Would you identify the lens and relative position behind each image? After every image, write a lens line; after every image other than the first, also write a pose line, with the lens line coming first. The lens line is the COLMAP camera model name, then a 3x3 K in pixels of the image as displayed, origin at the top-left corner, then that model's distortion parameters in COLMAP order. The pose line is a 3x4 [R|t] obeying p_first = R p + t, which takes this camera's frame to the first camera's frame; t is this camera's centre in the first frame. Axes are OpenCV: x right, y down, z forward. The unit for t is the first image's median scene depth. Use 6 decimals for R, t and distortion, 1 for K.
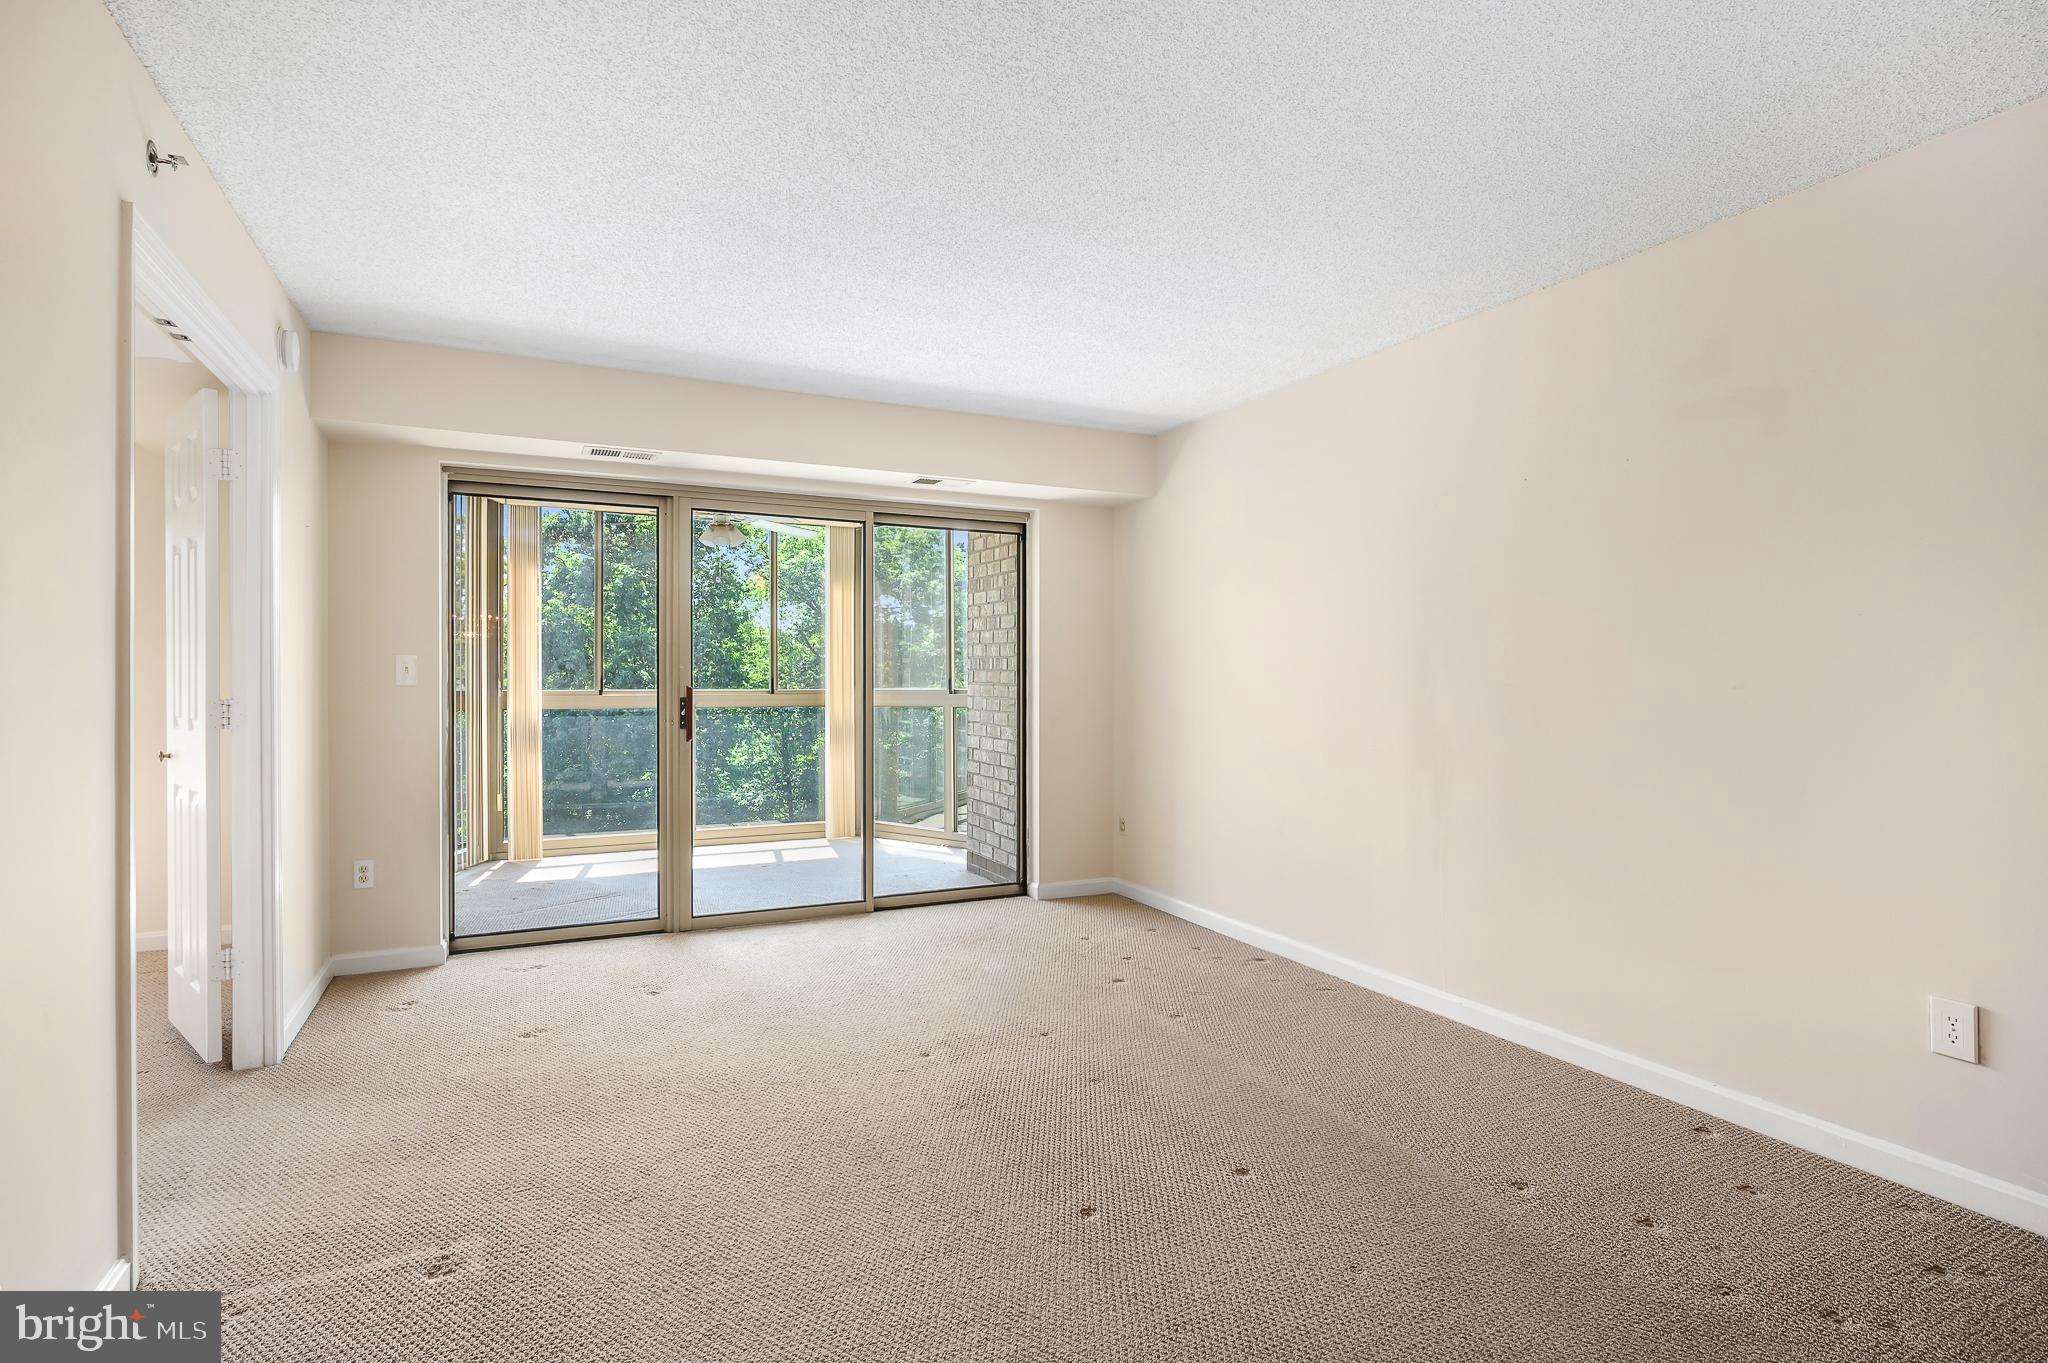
lens RADIAL K [[1016.3, 0, 1023.0], [0, 1016.3, 683.9], [0, 0, 1]] dist [0.002244, 0.000048]
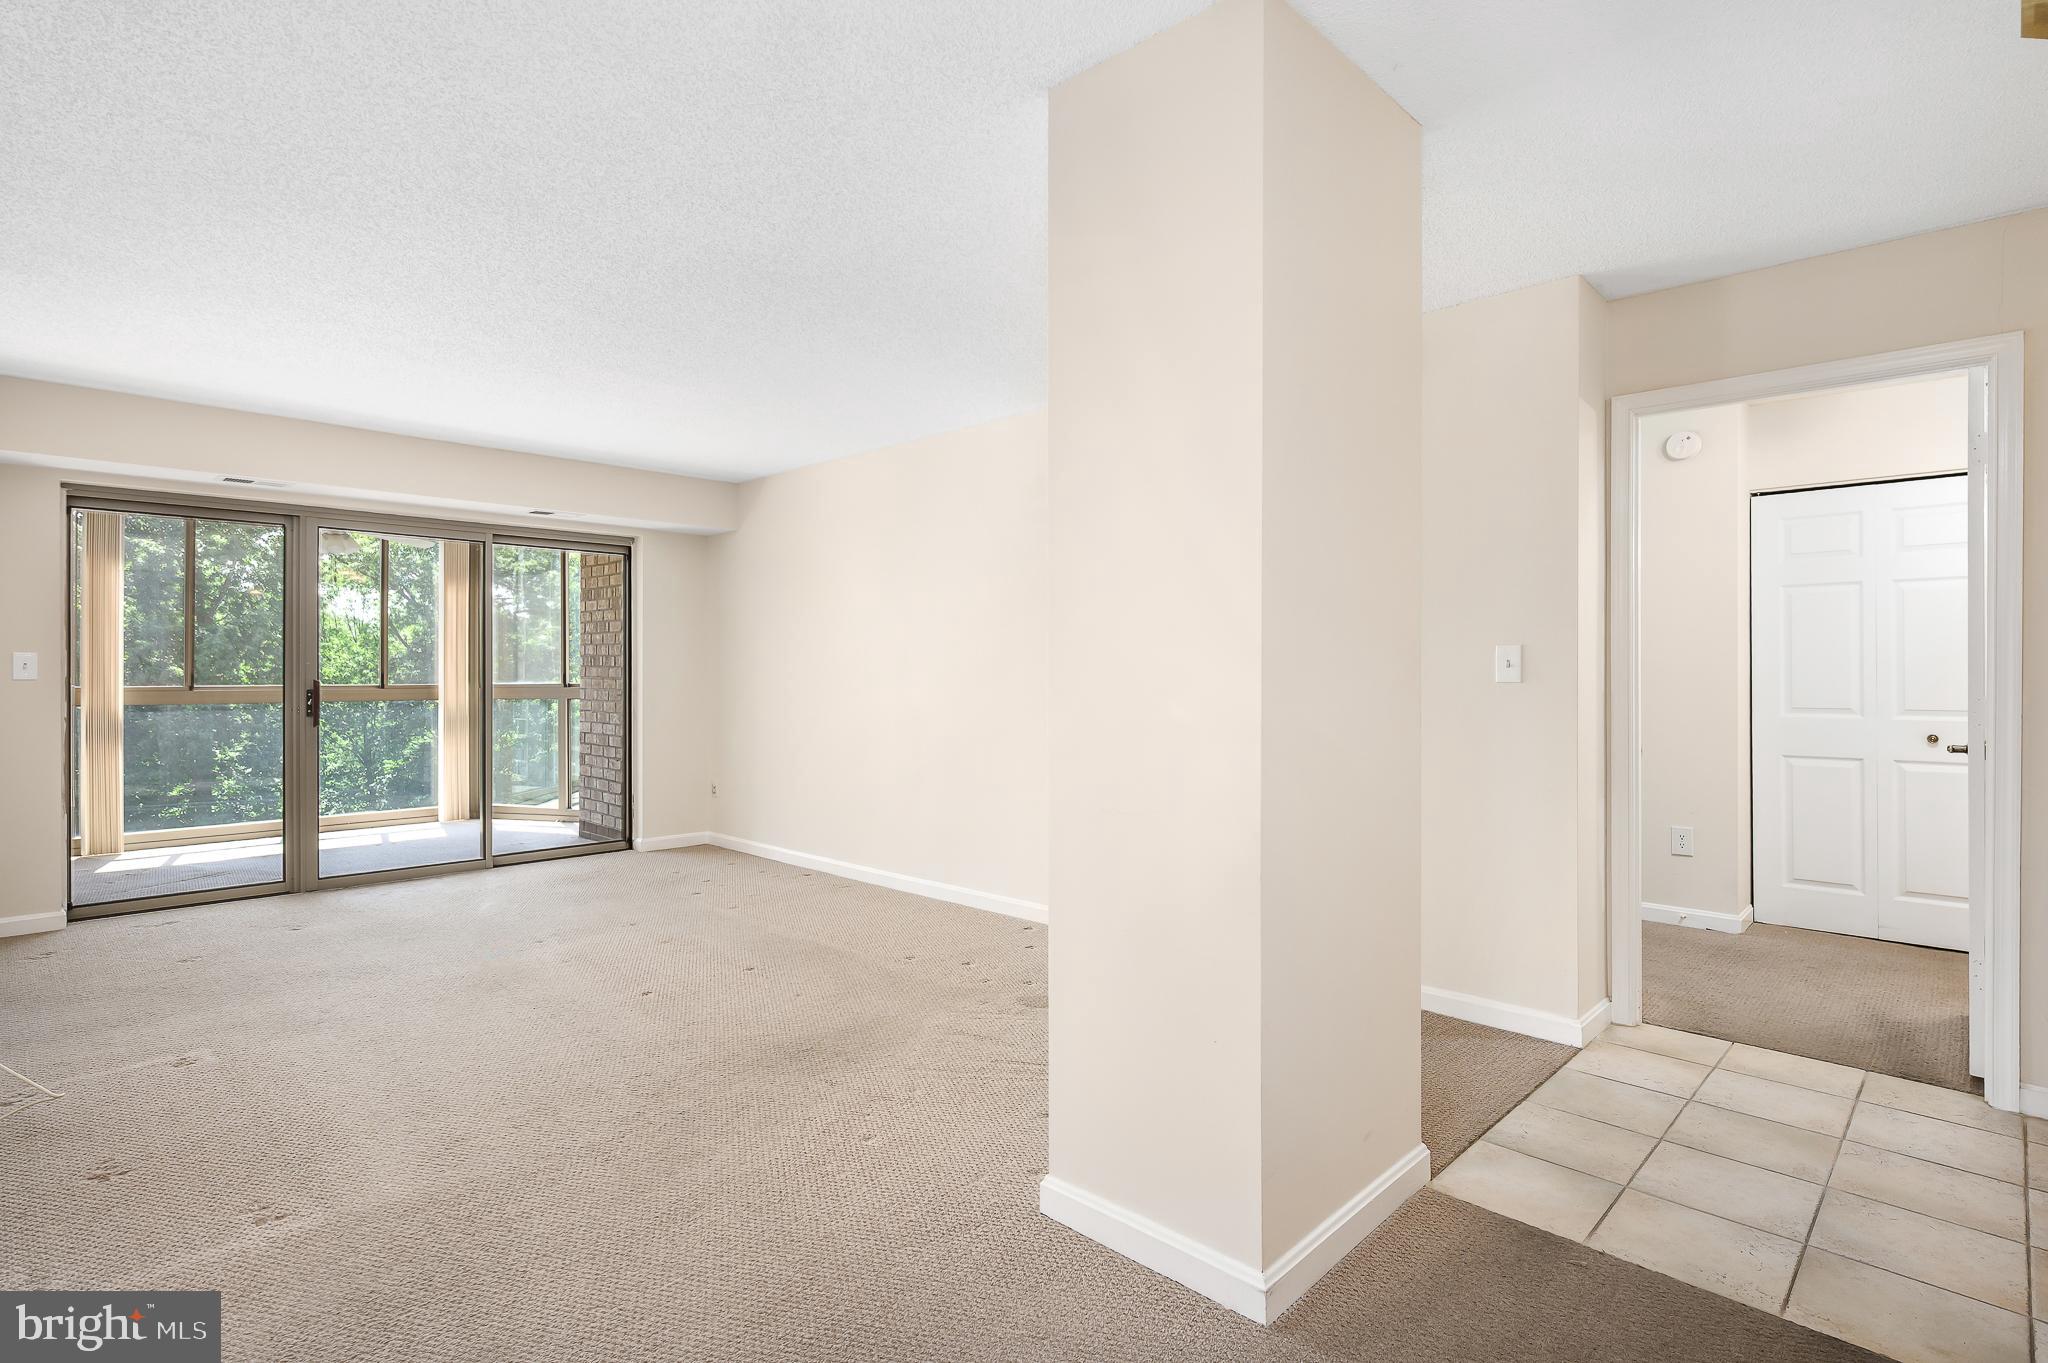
lens RADIAL K [[1016.3, 0, 1024.7], [0, 1016.3, 671.4], [0, 0, 1]] dist [0.002244, 0.000048]
pose [[0.940341, -0.000428, 0.340233, 0.032022], [0.003296, 0.999964, -0.007852, 0.003762], [-0.340218, 0.008505, 0.940308, -0.312132]]
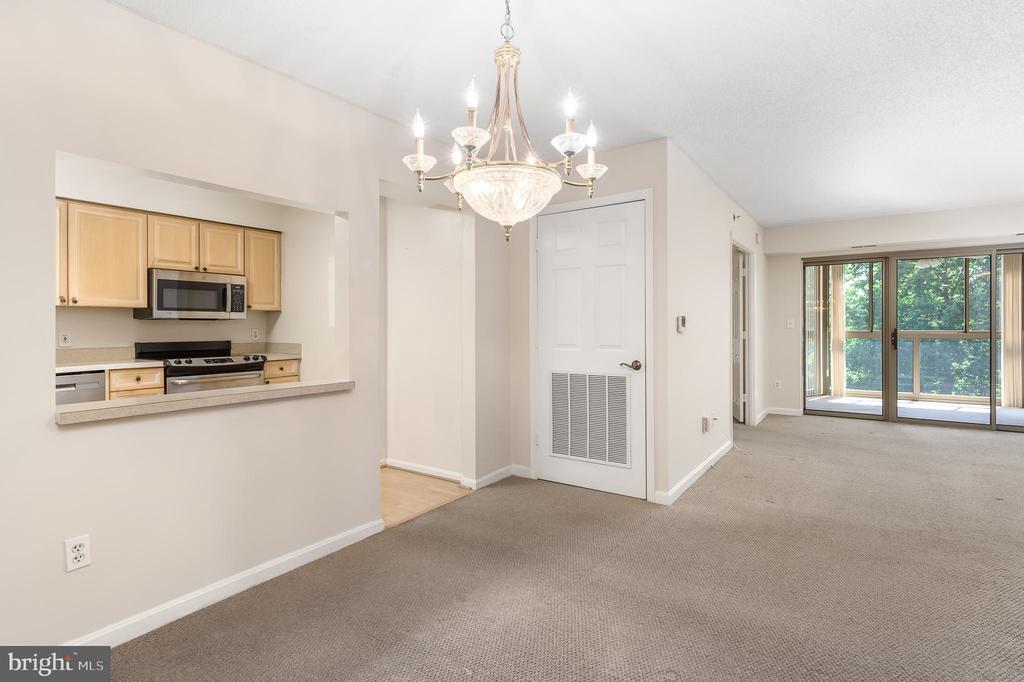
lens RADIAL K [[508.2, 0, 522.7], [0, 508.2, 327.4], [0, 0, 1]] dist [0.002244, 0.000048]
pose [[0.499693, -0.002809, -0.866198, 0.274364], [-0.000558, 0.999993, -0.003565, 0.004092], [0.866202, 0.002264, 0.499688, -0.405370]]
